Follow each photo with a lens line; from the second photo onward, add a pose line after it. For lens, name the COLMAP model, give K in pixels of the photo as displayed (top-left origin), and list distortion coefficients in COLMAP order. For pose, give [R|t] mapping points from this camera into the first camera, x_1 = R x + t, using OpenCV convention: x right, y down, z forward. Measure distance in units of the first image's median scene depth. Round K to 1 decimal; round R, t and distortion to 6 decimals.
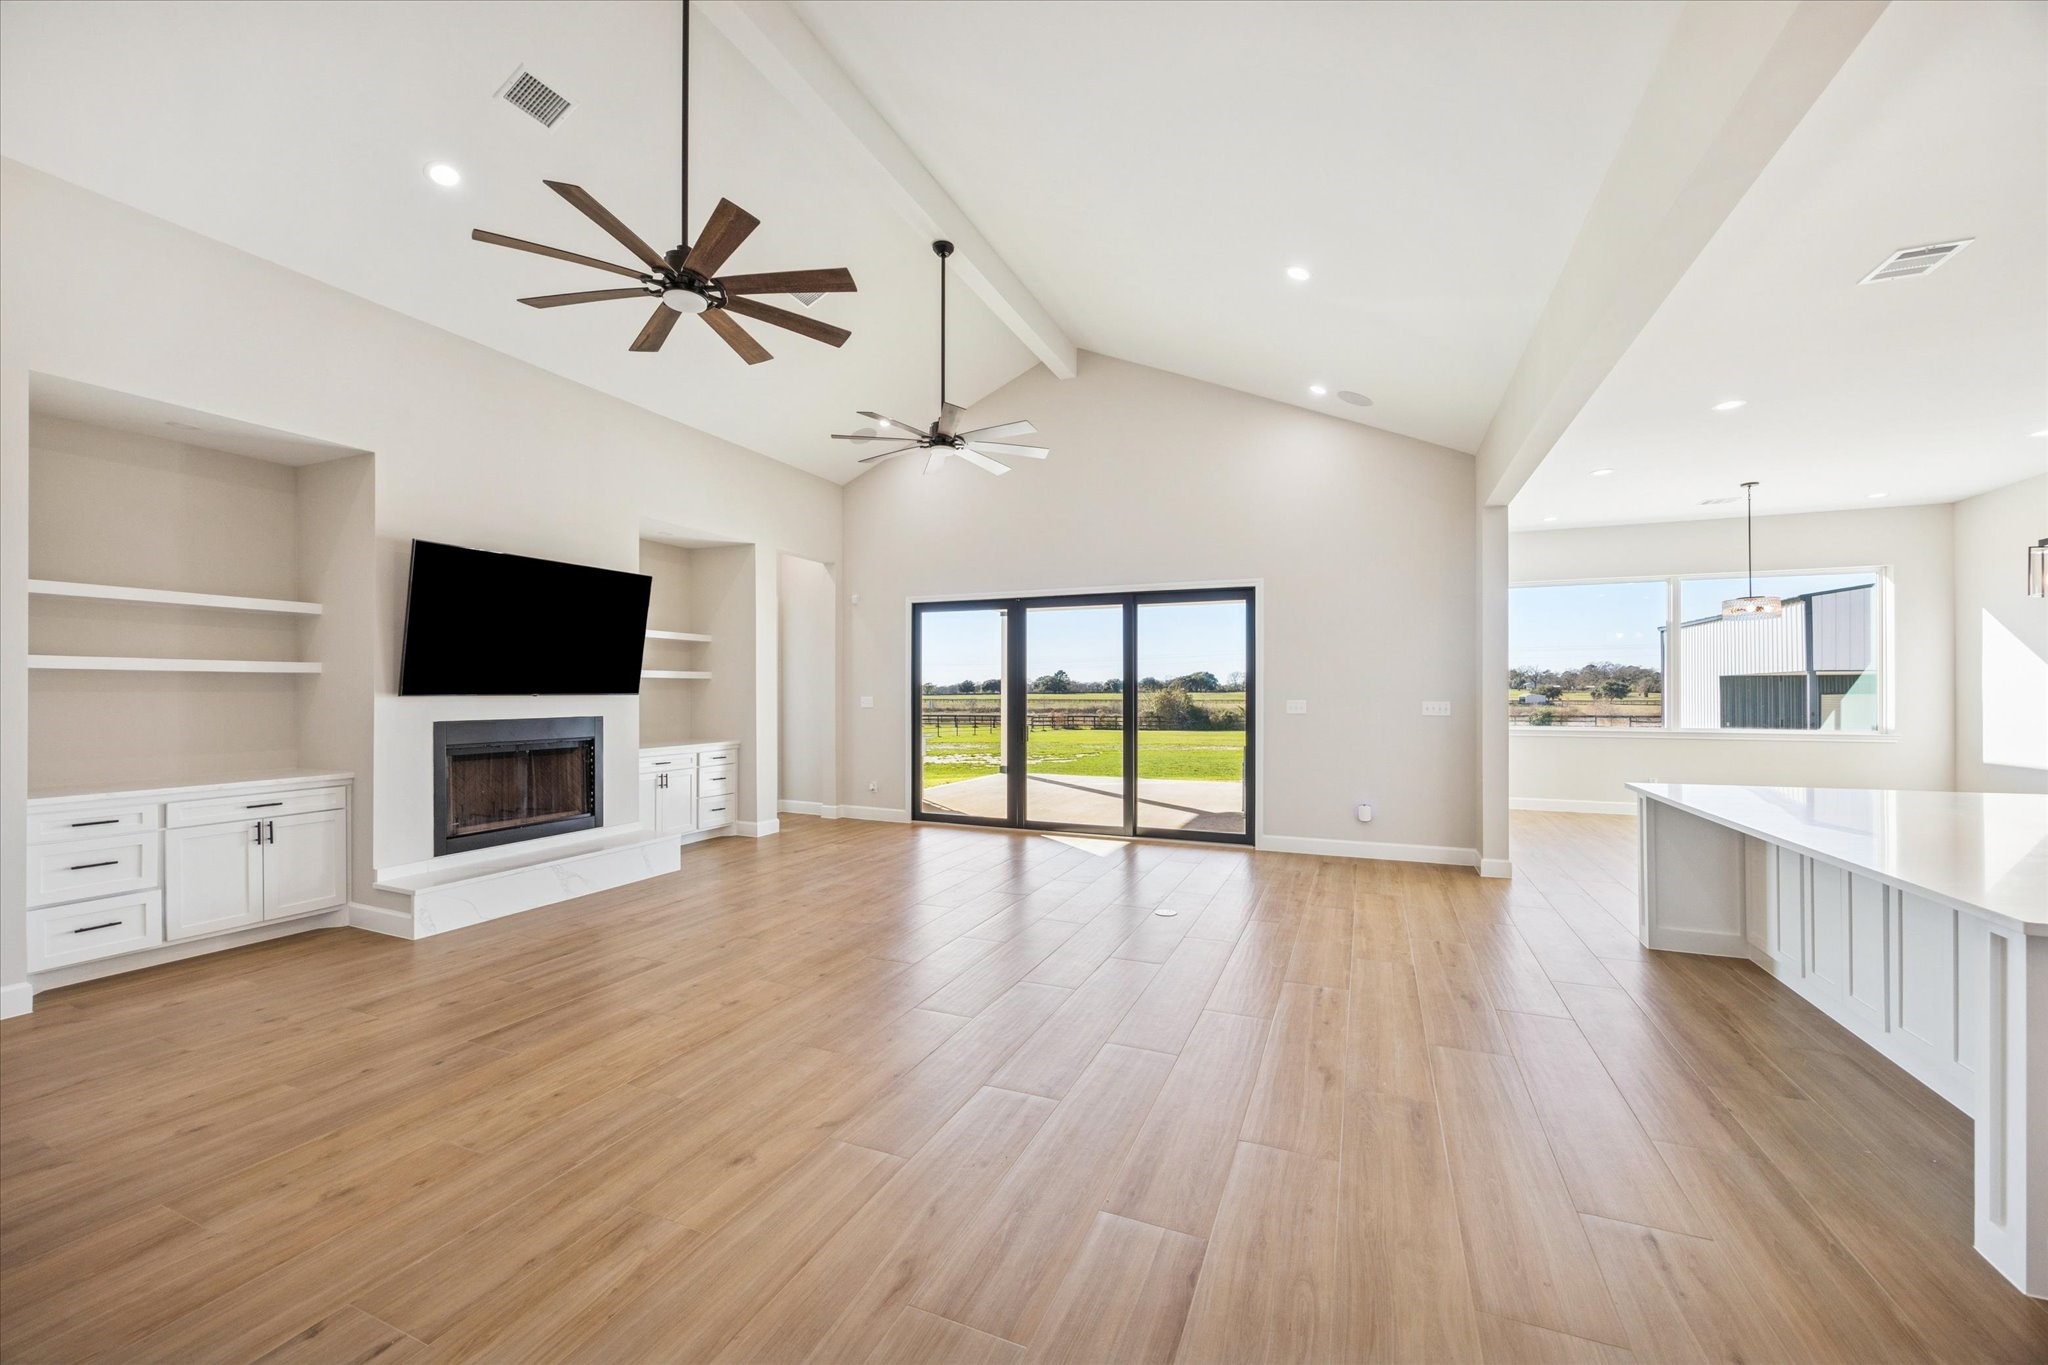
lens RADIAL K [[799.7, 0, 1053.8], [0, 799.7, 671.9], [0, 0, 1]] dist [-0.012549, 0.000250]
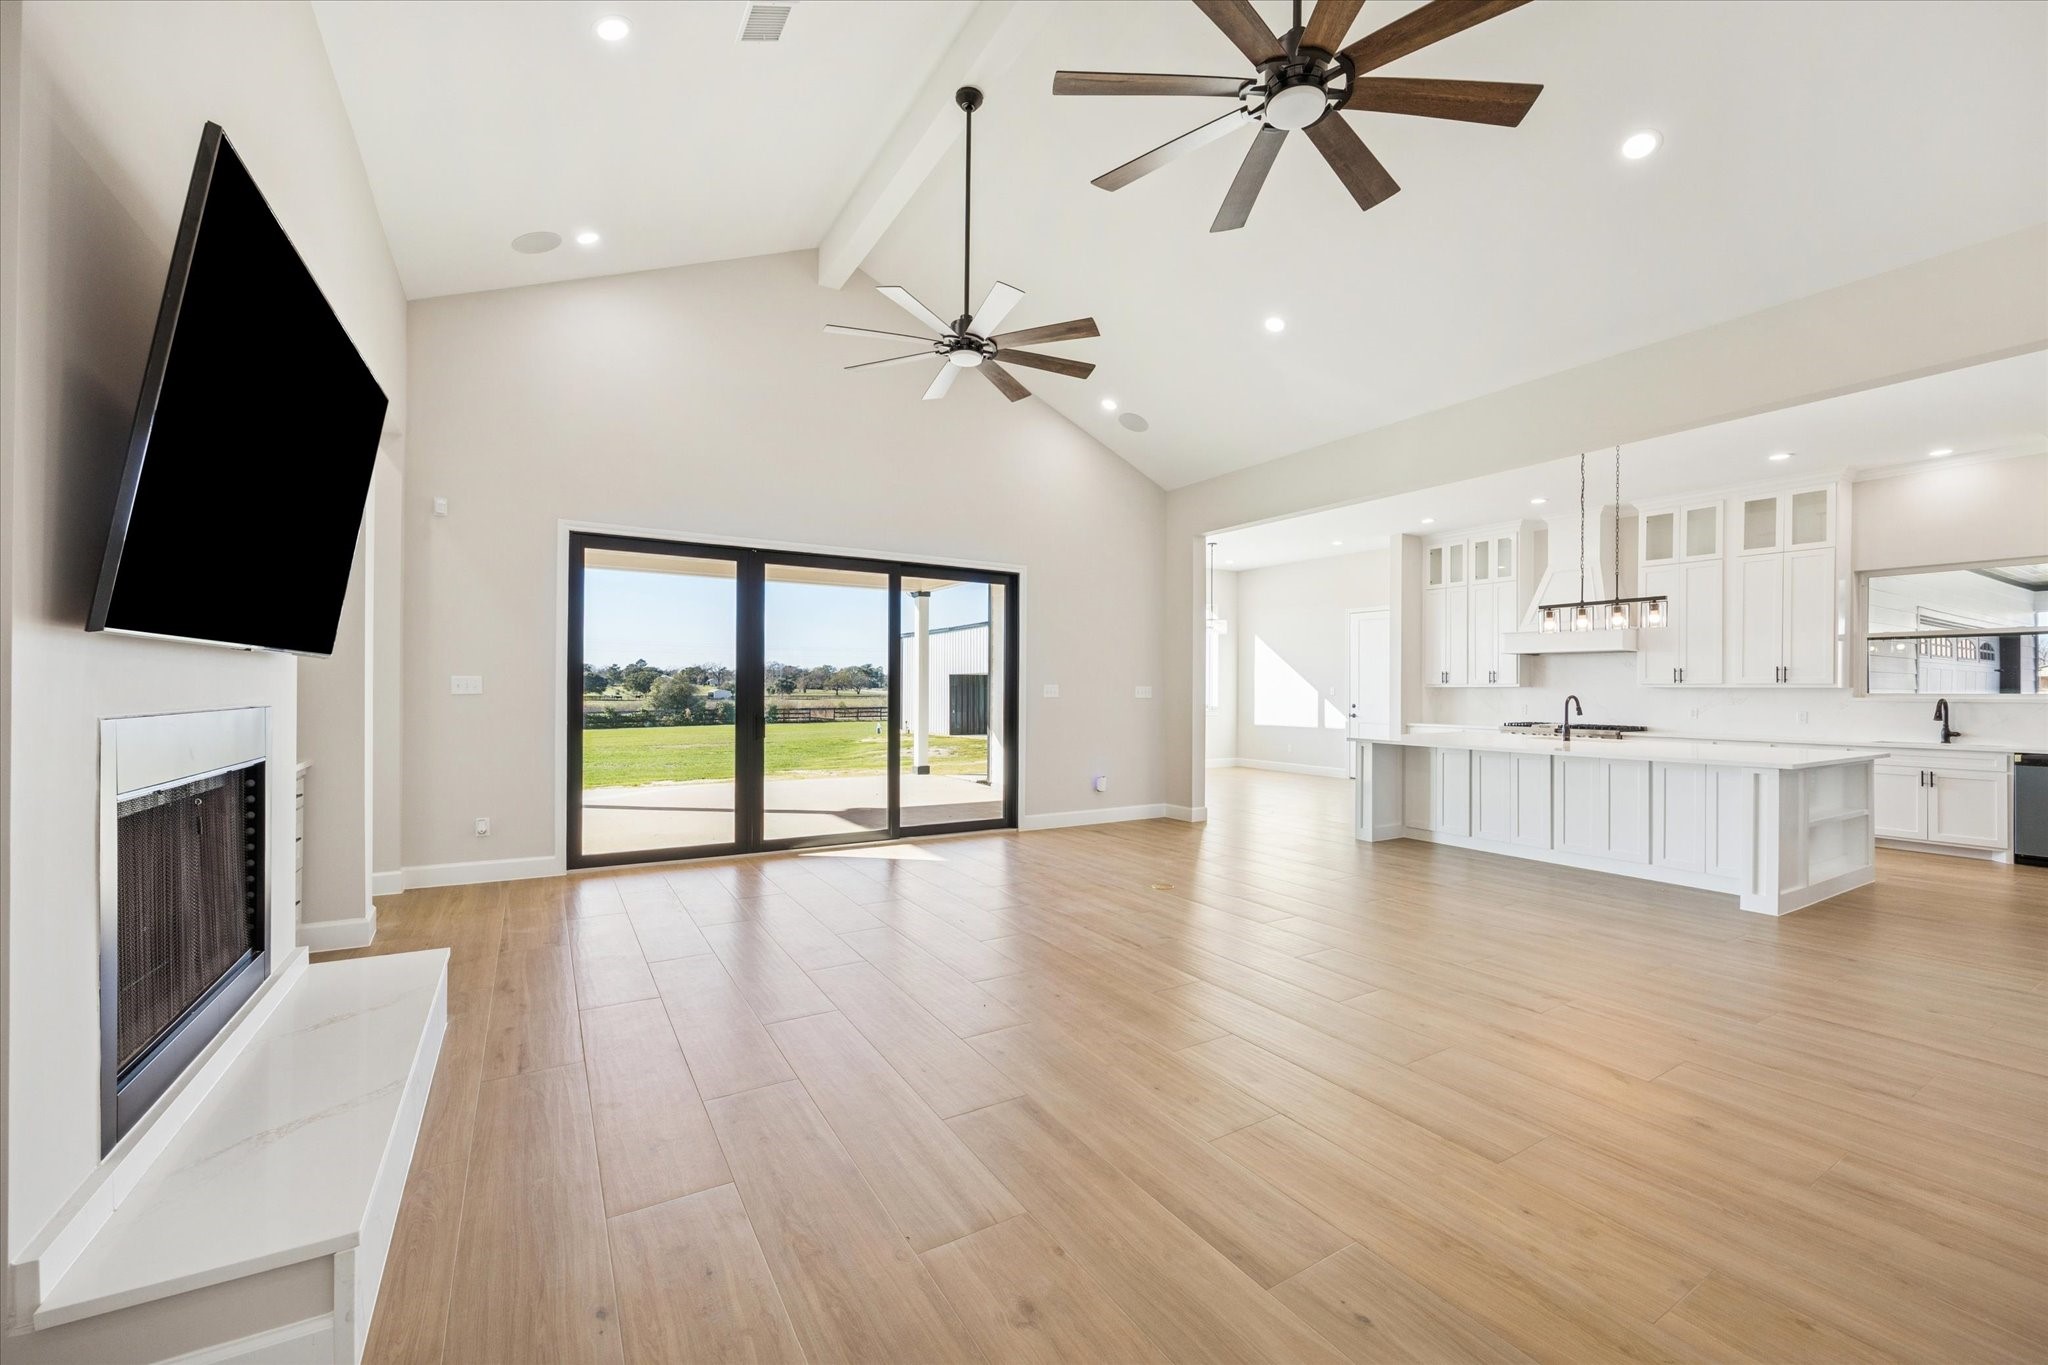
lens RADIAL K [[799.7, 0, 1027.5], [0, 799.7, 695.0], [0, 0, 1]] dist [-0.012549, 0.000250]
pose [[0.605086, -0.006970, 0.796129, -0.566742], [-0.019885, 0.999517, 0.023863, 0.019628], [-0.795911, -0.030270, 0.604656, 0.360320]]
